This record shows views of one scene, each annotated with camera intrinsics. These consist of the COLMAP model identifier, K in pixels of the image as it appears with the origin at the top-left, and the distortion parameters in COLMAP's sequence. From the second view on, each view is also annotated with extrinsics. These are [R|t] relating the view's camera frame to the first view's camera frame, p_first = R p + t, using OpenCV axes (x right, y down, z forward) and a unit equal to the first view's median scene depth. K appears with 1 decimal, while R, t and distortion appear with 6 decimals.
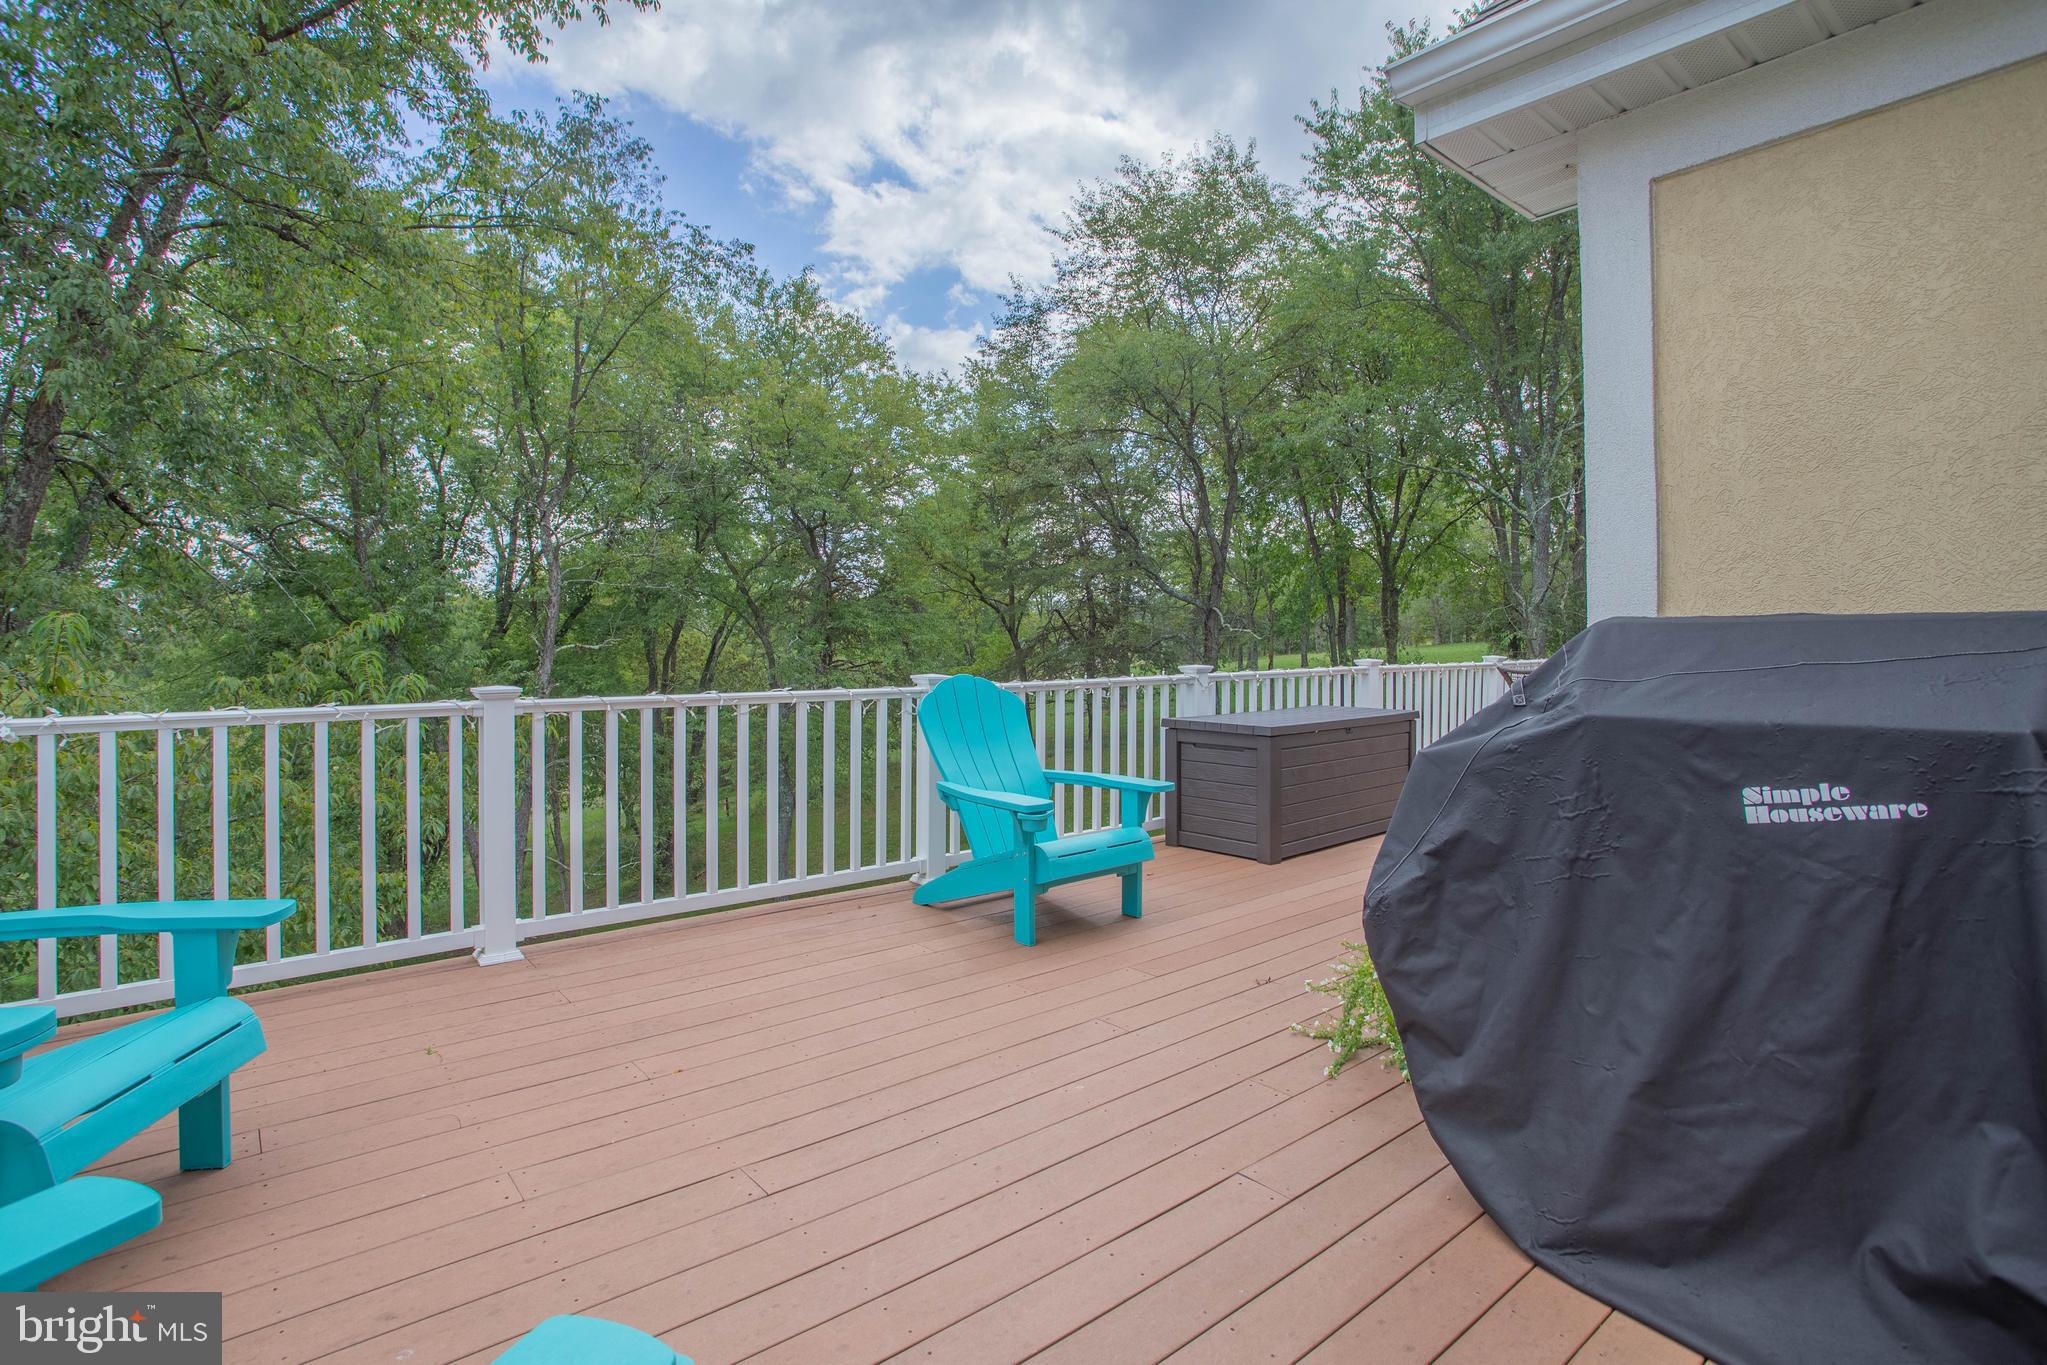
lens RADIAL K [[1019.7, 0, 1017.6], [0, 1019.7, 640.8], [0, 0, 1]] dist [-0.063752, 0.026006]
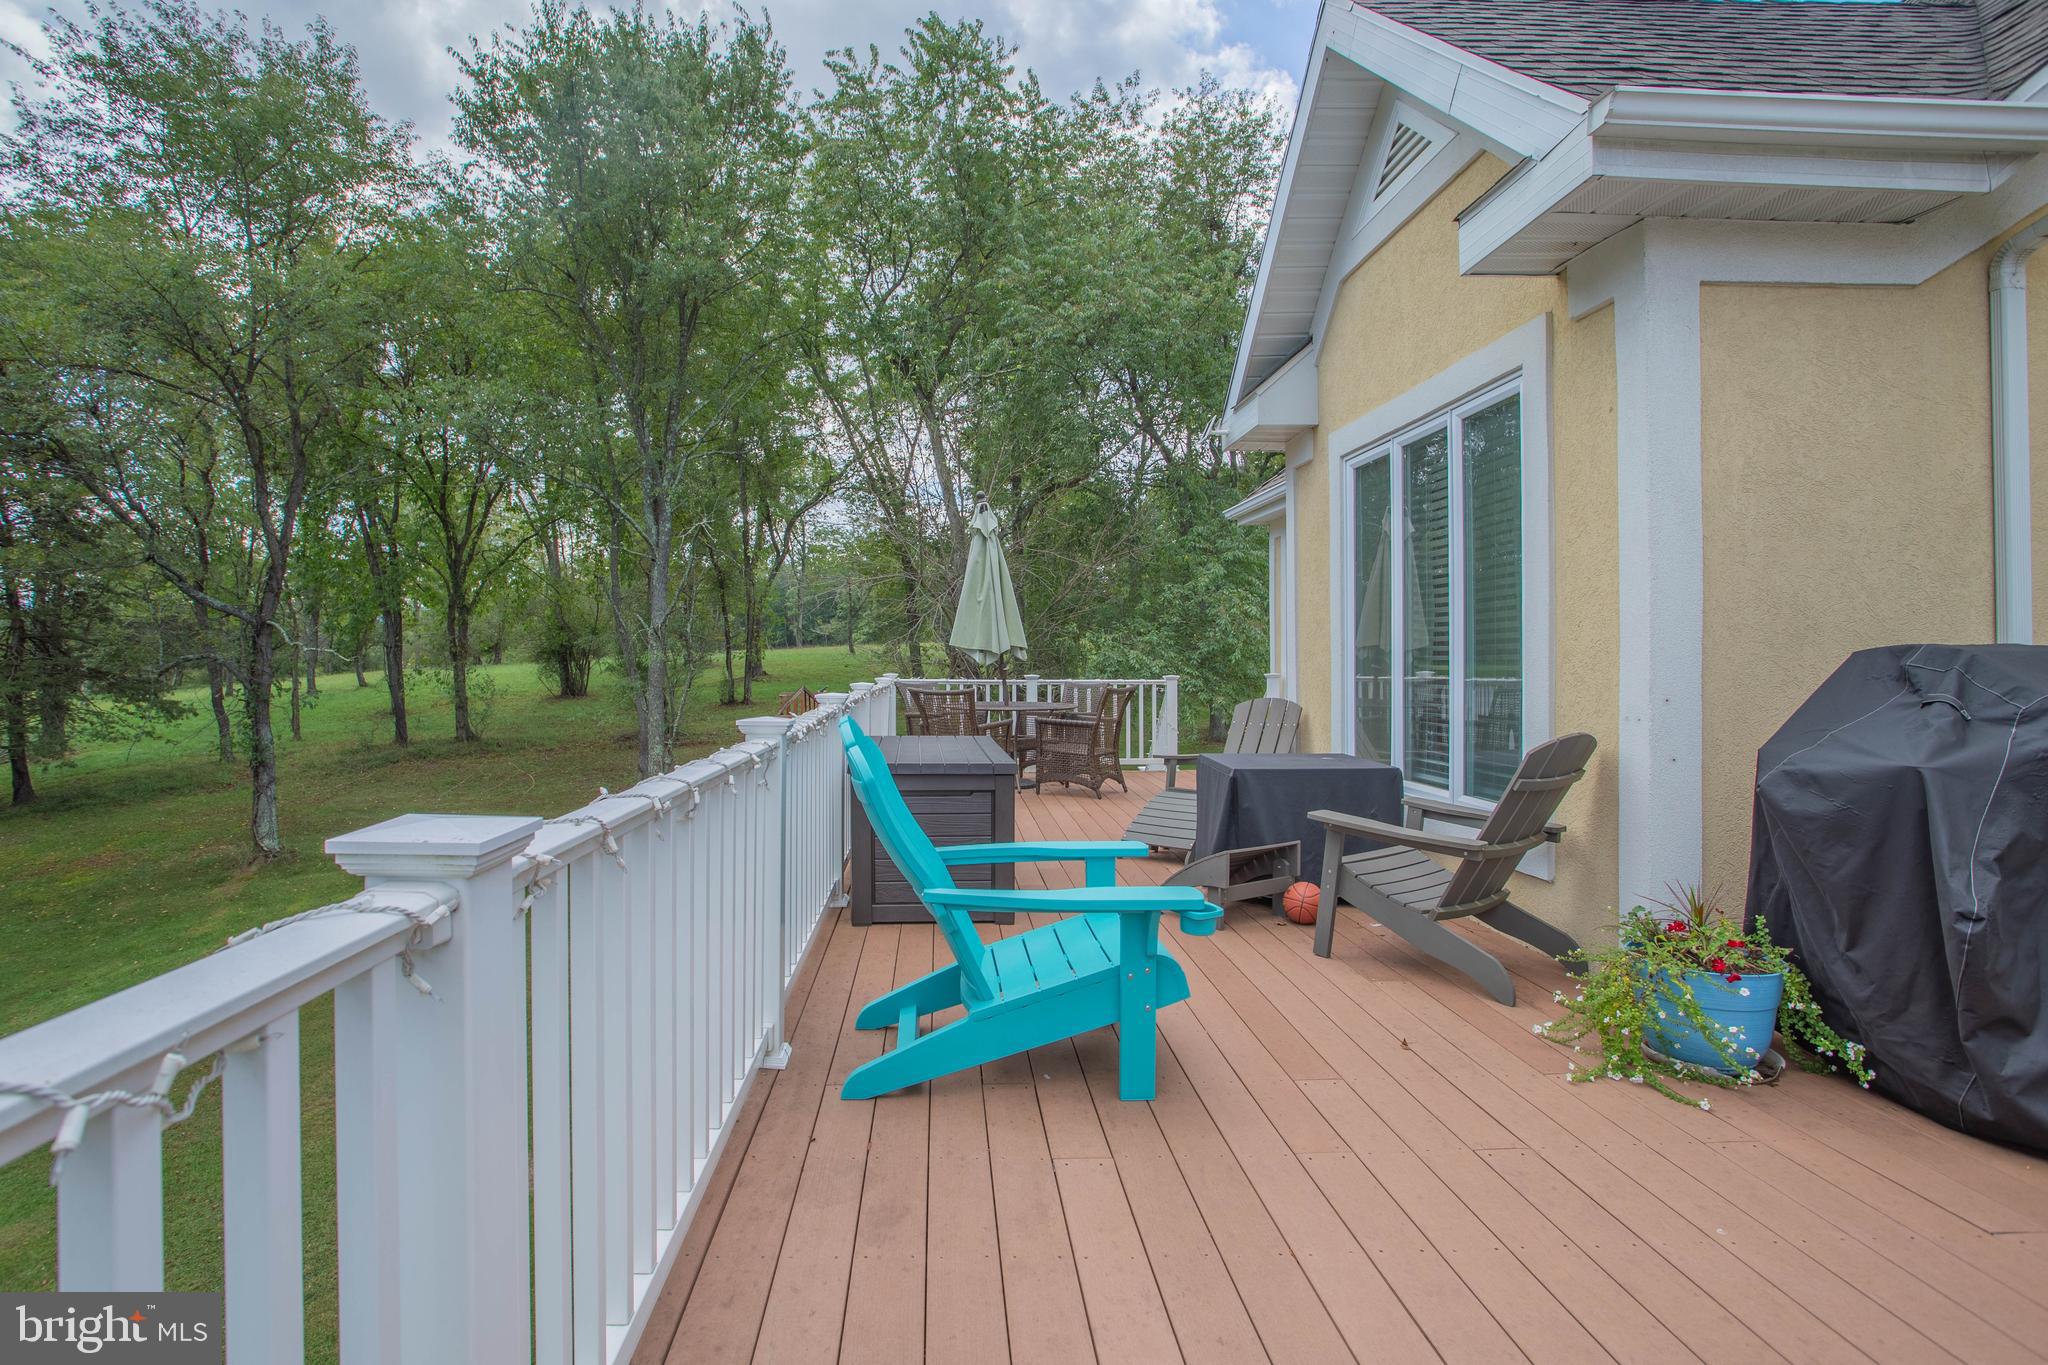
lens RADIAL K [[1020.2, 0, 1045.7], [0, 1020.2, 673.1], [0, 0, 1]] dist [-0.063752, 0.026006]
pose [[0.615541, -0.009371, 0.788049, -0.841717], [0.000908, 0.999937, 0.011181, -0.002671], [-0.788104, -0.006166, 0.615511, 0.916077]]
